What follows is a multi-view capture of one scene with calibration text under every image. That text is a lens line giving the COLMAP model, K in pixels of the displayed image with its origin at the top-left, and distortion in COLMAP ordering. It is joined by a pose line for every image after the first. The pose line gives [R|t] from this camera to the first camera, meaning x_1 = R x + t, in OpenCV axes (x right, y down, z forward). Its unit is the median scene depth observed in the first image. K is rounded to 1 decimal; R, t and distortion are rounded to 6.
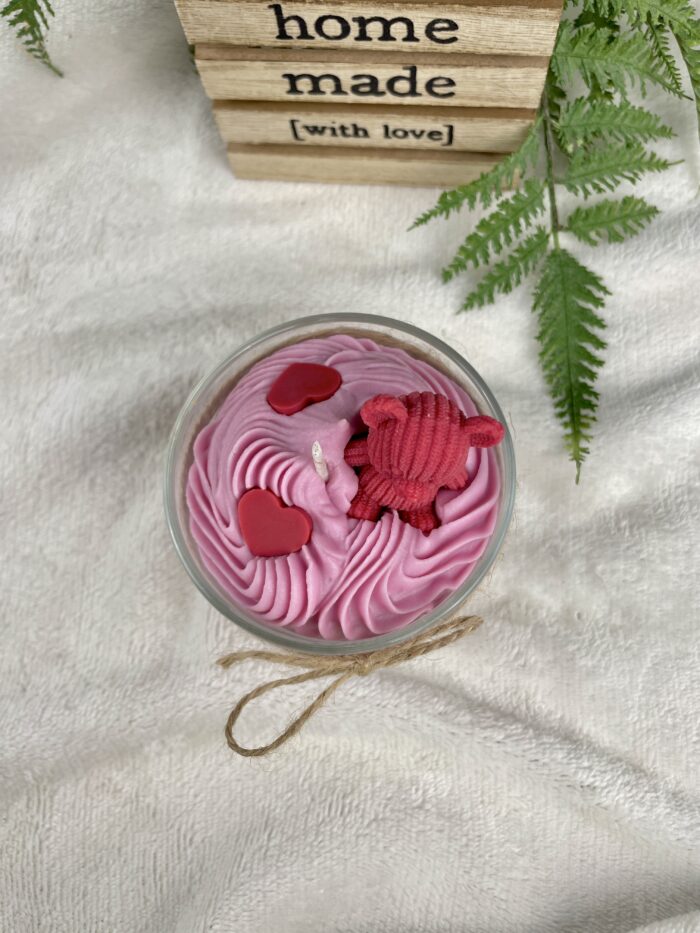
lens RADIAL K [[733.0, 0, 344.8], [0, 733.0, 469.1], [0, 0, 1]] dist [0.056415, -0.106923]
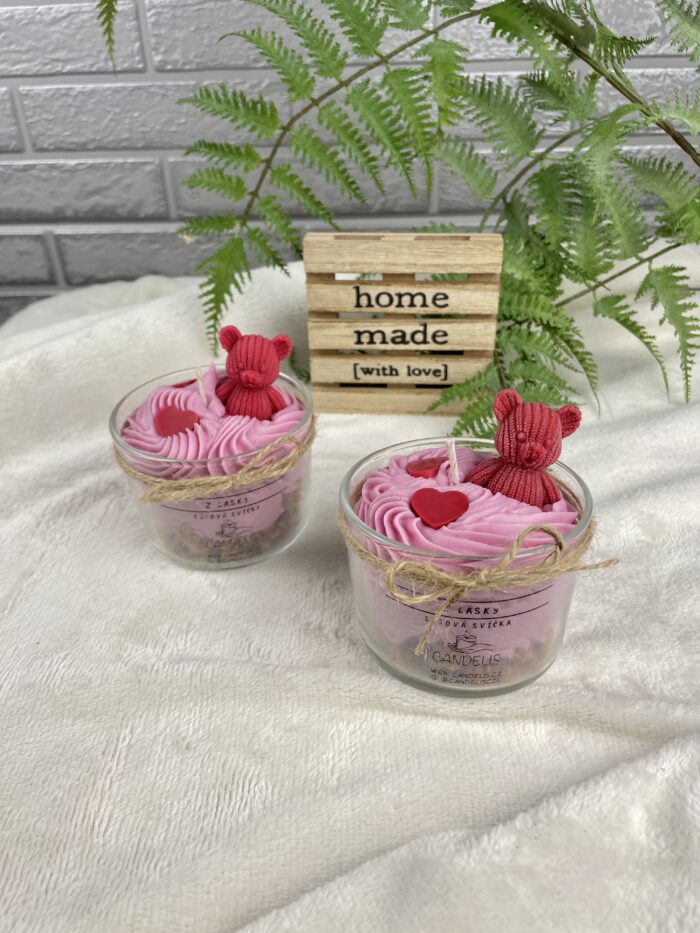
lens RADIAL K [[720.7, 0, 350.0], [0, 720.7, 462.6], [0, 0, 1]] dist [0.122043, -0.238519]
pose [[0.998901, 0.037471, 0.028154, -0.131047], [-0.008175, 0.730769, -0.682575, 0.928722], [-0.046151, 0.681595, 0.730273, -0.098777]]
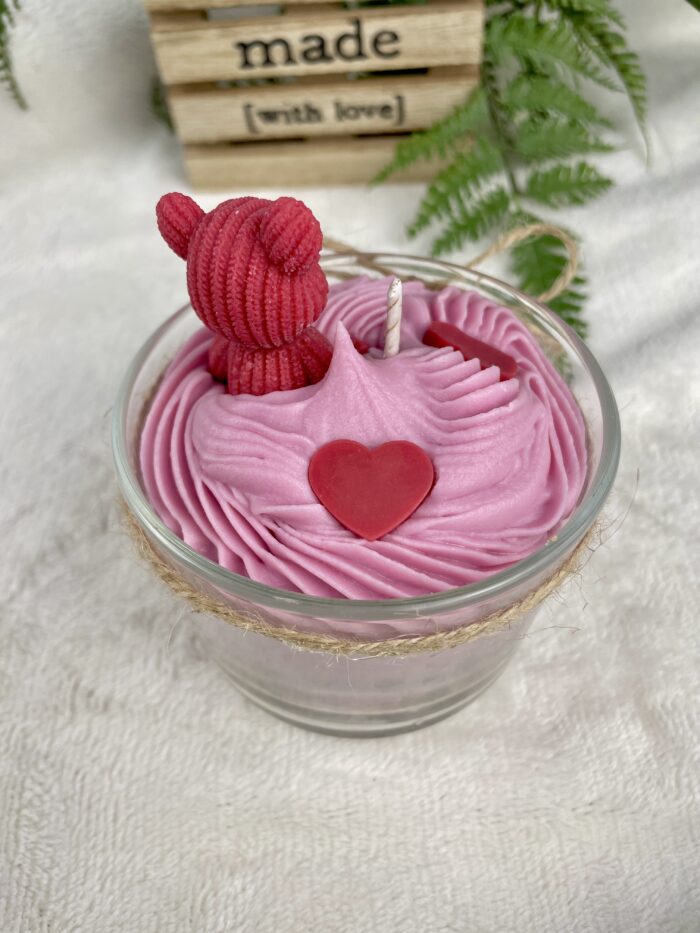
lens RADIAL K [[736.2, 0, 350.1], [0, 736.2, 463.1], [0, 0, 1]] dist [0.054623, -0.109856]
pose [[0.997397, -0.056113, 0.045281, -0.002058], [0.069162, 0.922079, -0.380771, 0.419747], [-0.020387, 0.382911, 0.923560, 0.248396]]
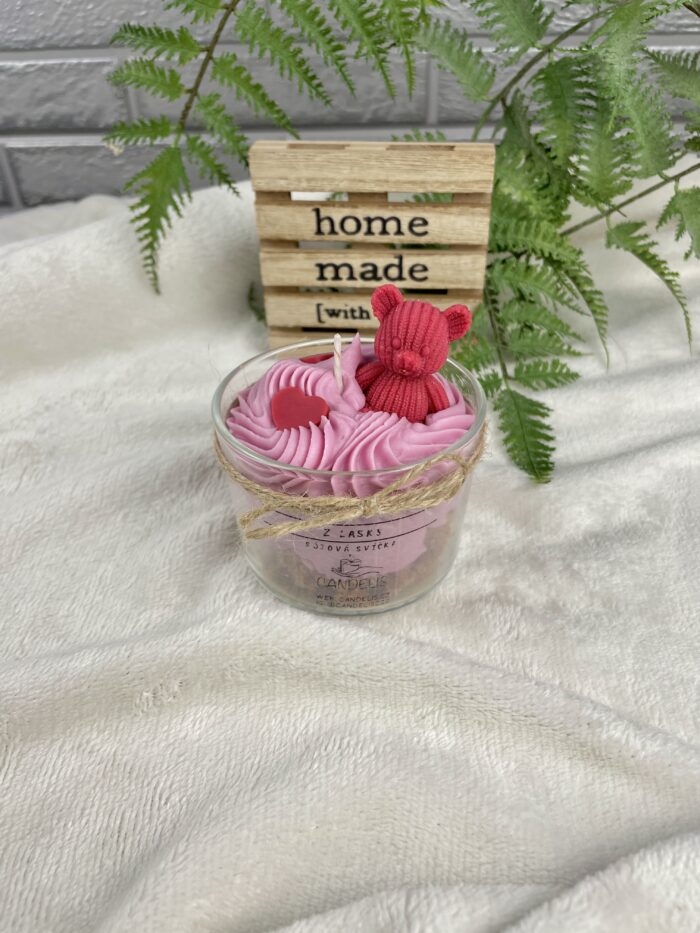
lens RADIAL K [[726.6, 0, 347.9], [0, 726.6, 464.2], [0, 0, 1]] dist [0.060998, -0.106184]
pose [[0.998876, 0.044560, 0.016135, -0.022438], [-0.025632, 0.794341, -0.606931, 0.701048], [-0.039861, 0.605835, 0.794591, 0.043611]]
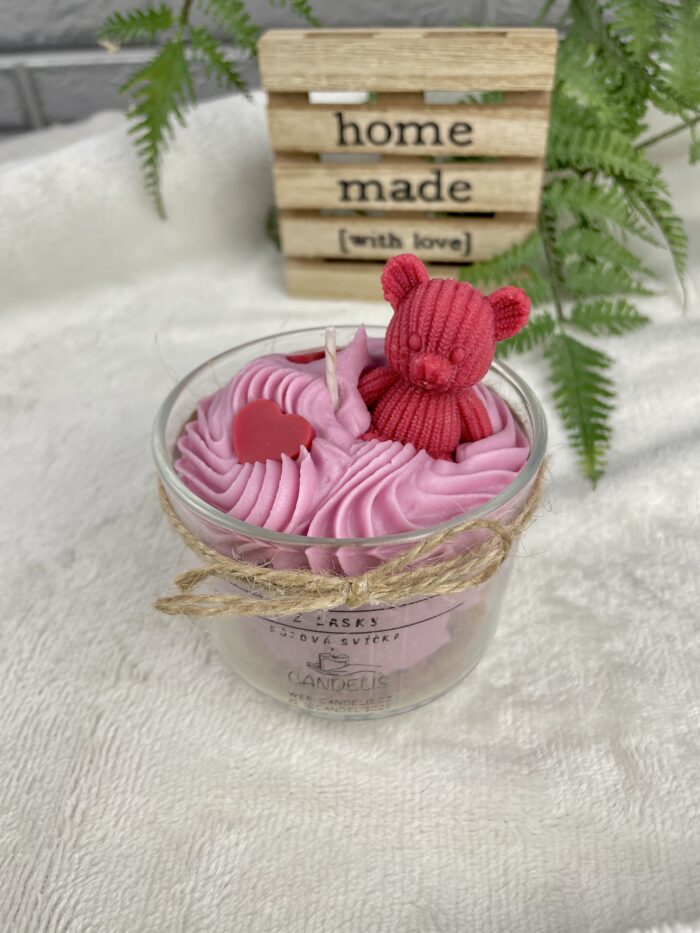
lens RADIAL K [[736.2, 0, 350.1], [0, 736.2, 463.1], [0, 0, 1]] dist [0.054623, -0.109856]
pose [[0.996519, 0.069356, -0.046260, 0.030774], [-0.083365, 0.833864, -0.545638, 0.577997], [0.000732, 0.547595, 0.836743, 0.177396]]
